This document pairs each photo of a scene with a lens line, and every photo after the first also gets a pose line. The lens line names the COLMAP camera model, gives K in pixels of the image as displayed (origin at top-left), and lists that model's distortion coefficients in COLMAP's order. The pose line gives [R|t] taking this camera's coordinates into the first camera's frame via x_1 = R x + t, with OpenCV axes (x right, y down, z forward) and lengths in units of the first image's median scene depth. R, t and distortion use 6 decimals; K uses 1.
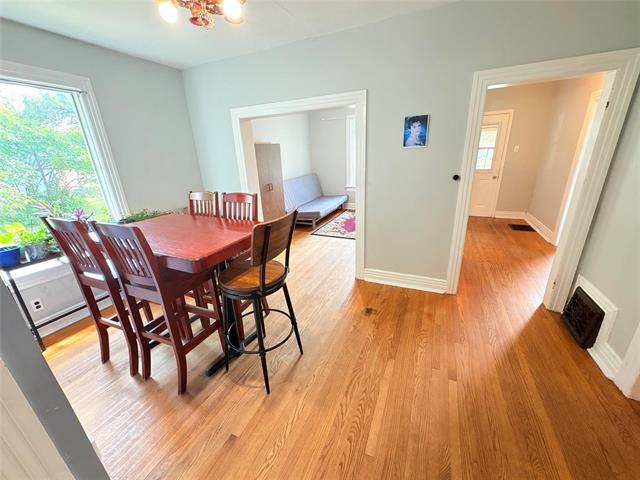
lens RADIAL K [[255.1, 0, 320.0], [0, 255.1, 240.0], [0, 0, 1]] dist [0.001178, 0.000263]
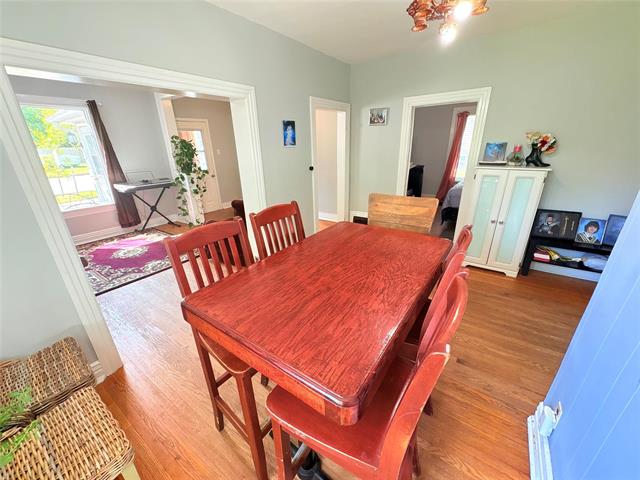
lens RADIAL K [[255.1, 0, 320.0], [0, 255.1, 240.0], [0, 0, 1]] dist [0.001178, 0.000263]
pose [[0.179133, -0.318452, 0.930859, -0.535591], [0.343020, 0.907008, 0.244282, -0.127048], [-0.922089, 0.275544, 0.271711, 0.405694]]
